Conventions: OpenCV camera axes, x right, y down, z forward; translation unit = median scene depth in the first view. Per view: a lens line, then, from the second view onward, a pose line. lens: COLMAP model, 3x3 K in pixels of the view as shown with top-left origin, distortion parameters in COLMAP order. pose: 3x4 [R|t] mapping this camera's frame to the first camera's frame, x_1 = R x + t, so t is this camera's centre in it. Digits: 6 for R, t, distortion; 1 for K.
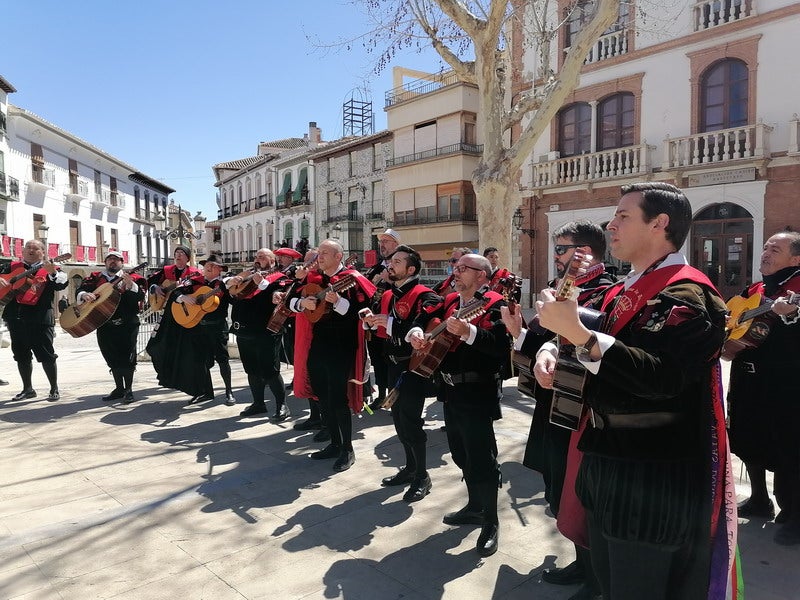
lens RADIAL K [[604.9, 0, 402.4], [0, 604.9, 300.2], [0, 0, 1]] dist [0.092459, -0.119105]
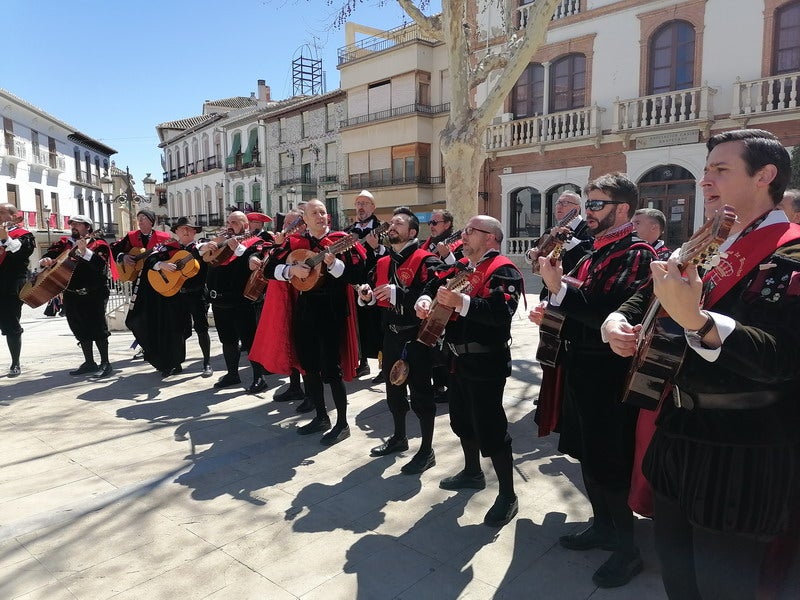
lens RADIAL K [[604.9, 0, 402.4], [0, 604.9, 300.2], [0, 0, 1]] dist [0.092459, -0.119105]
pose [[0.997107, -0.017317, 0.074008, -0.007200], [0.012902, 0.998132, 0.059723, -0.000243], [-0.074904, -0.058596, 0.995468, 0.003966]]
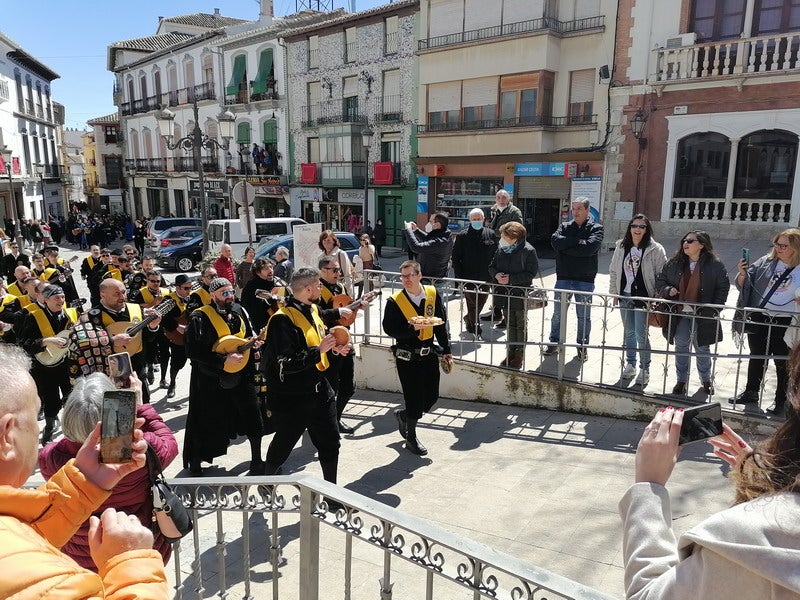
lens RADIAL K [[604.9, 0, 402.4], [0, 604.9, 300.2], [0, 0, 1]] dist [0.092459, -0.119105]
pose [[0.979912, -0.036186, 0.196122, -0.169392], [0.006042, 0.988337, 0.152164, -0.021639], [-0.199340, -0.147922, 0.968701, 0.178028]]
